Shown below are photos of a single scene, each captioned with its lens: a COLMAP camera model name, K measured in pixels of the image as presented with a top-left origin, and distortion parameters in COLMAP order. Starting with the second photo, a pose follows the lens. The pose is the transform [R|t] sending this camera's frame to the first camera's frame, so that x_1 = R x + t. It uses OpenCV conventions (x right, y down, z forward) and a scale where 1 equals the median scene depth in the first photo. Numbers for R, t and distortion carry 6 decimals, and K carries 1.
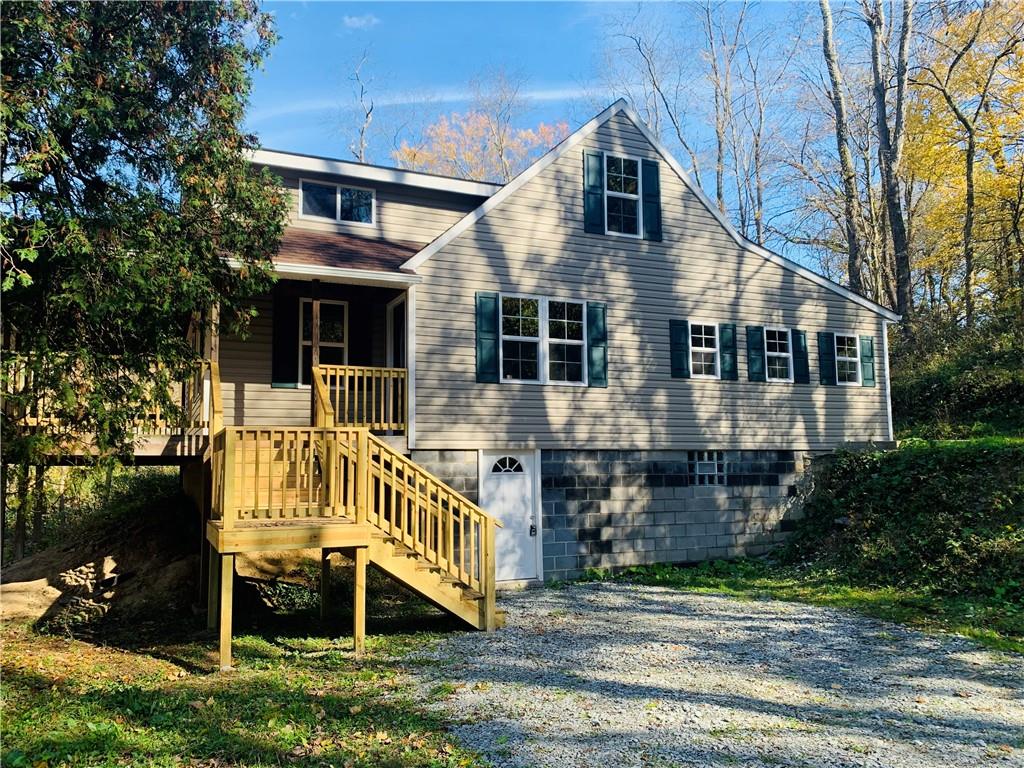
lens RADIAL K [[782.6, 0, 510.0], [0, 782.6, 388.6], [0, 0, 1]] dist [0.009261, -0.000866]
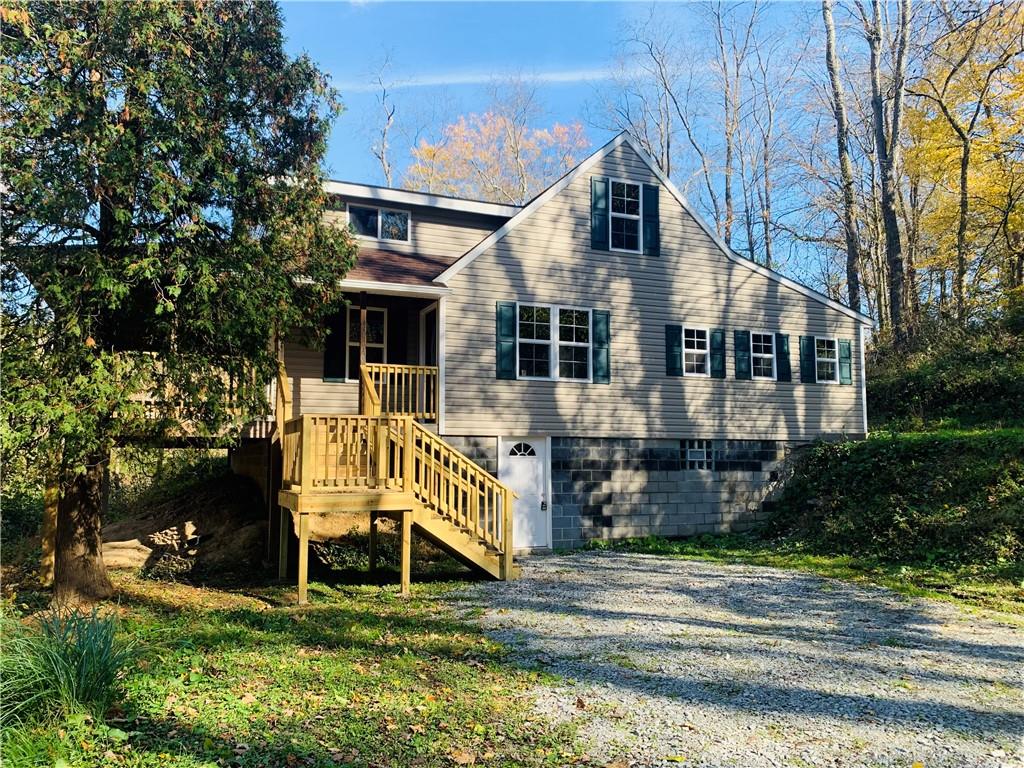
lens RADIAL K [[779.3, 0, 499.9], [0, 779.3, 390.5], [0, 0, 1]] dist [0.018838, -0.004428]
pose [[0.999529, 0.009555, -0.029180, -0.004091], [-0.009140, 0.999856, 0.014319, -0.006599], [0.029313, -0.014046, 0.999472, -0.155815]]
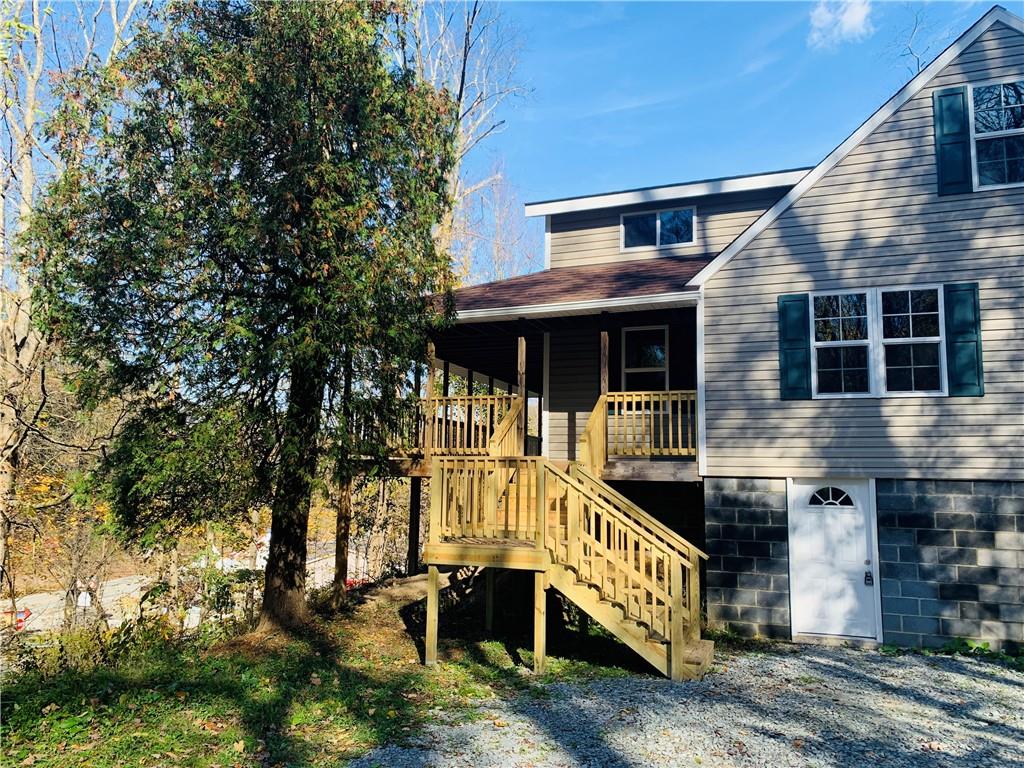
lens RADIAL K [[776.3, 0, 512.0], [0, 776.3, 384.0], [0, 0, 1]] dist [-0.029290, -0.001294]
pose [[0.661090, -0.066358, -0.747367, 0.377142], [0.047180, 0.997787, -0.046859, 0.000534], [0.748822, -0.004283, 0.662757, 0.190829]]
